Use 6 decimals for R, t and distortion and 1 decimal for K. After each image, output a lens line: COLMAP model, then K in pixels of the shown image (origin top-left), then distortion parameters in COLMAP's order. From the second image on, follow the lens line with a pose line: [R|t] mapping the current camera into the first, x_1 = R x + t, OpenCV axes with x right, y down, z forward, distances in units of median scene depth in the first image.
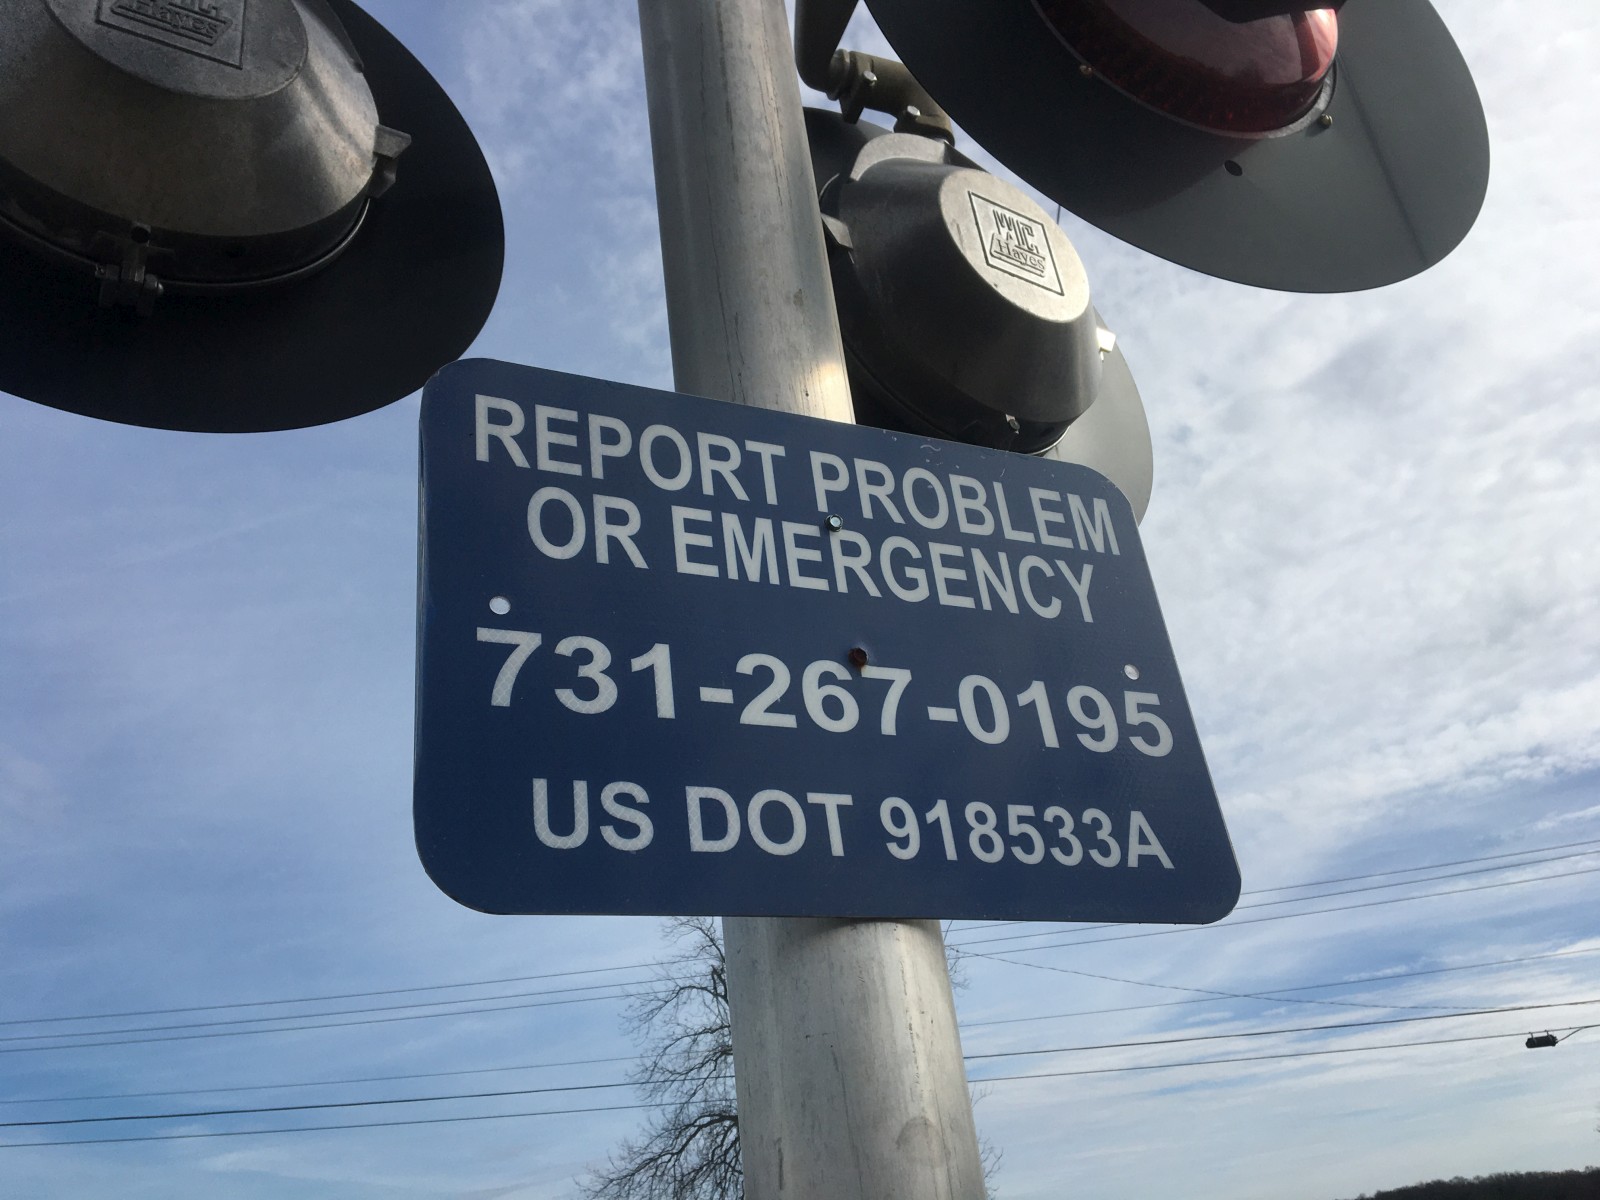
lens RADIAL K [[1359.0, 0, 800.0], [0, 1359.0, 600.0], [0, 0, 1]] dist [0.085434, -0.133299]
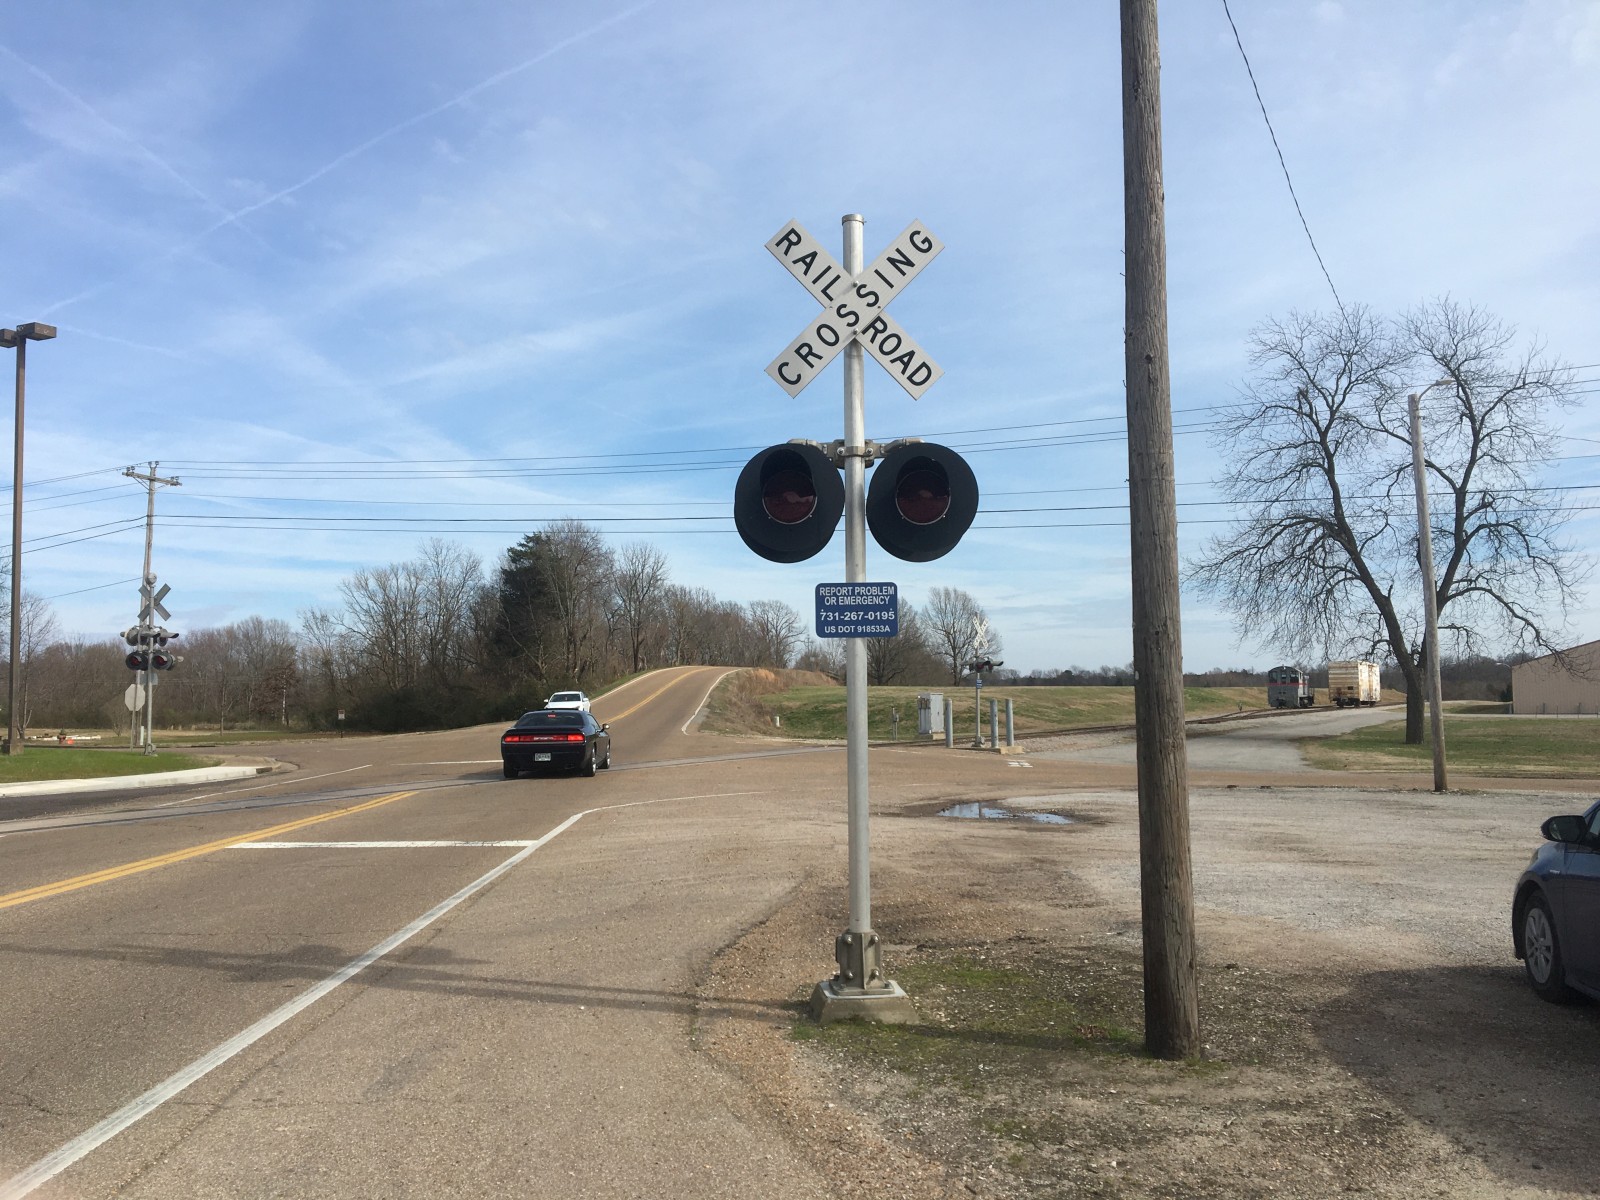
lens RADIAL K [[1343.0, 0, 800.0], [0, 1343.0, 600.0], [0, 0, 1]] dist [0.073247, -0.094773]
pose [[0.903852, 0.065859, -0.422745, 3.880111], [0.119004, 0.910391, 0.396266, -4.053286], [0.410961, -0.408475, 0.815021, -7.302890]]
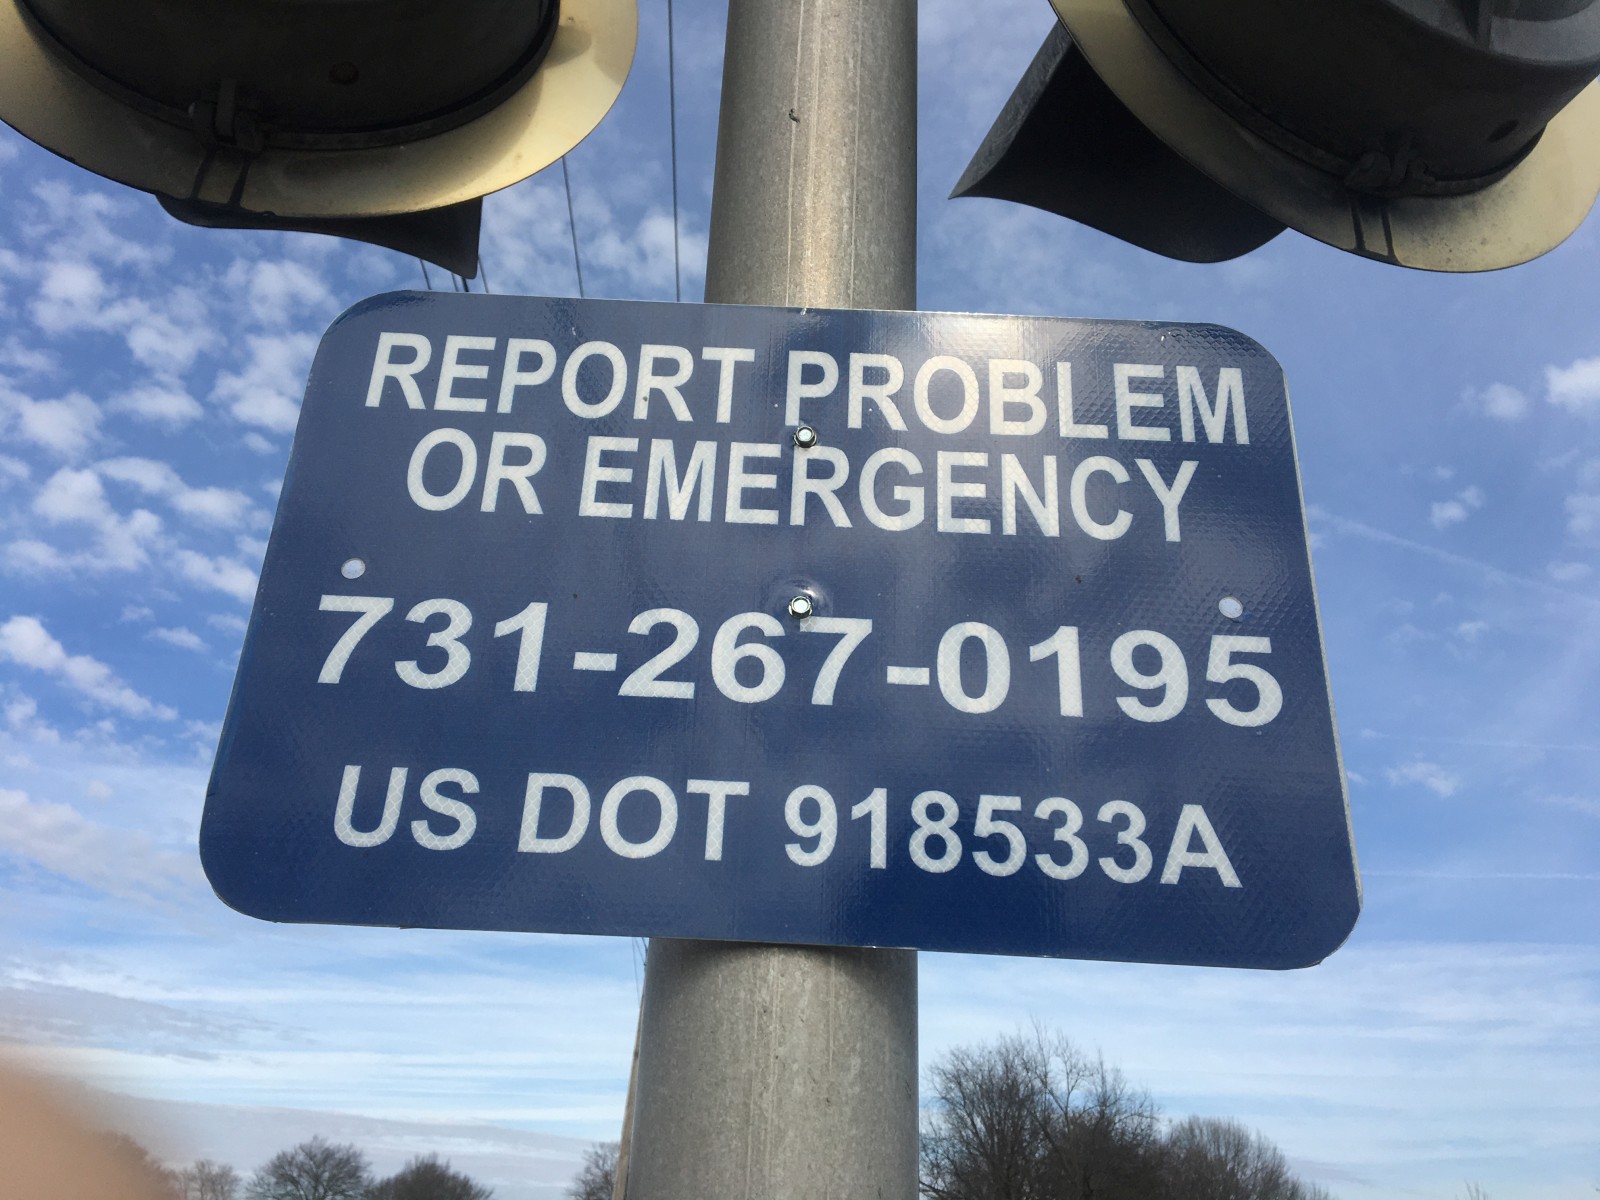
lens RADIAL K [[1359.0, 0, 800.0], [0, 1359.0, 600.0], [0, 0, 1]] dist [0.085434, -0.133299]
pose [[0.900524, -0.034437, -0.433440, 0.387709], [0.062640, 0.996735, 0.050951, -0.002557], [0.430270, -0.073034, 0.899741, 0.279992]]
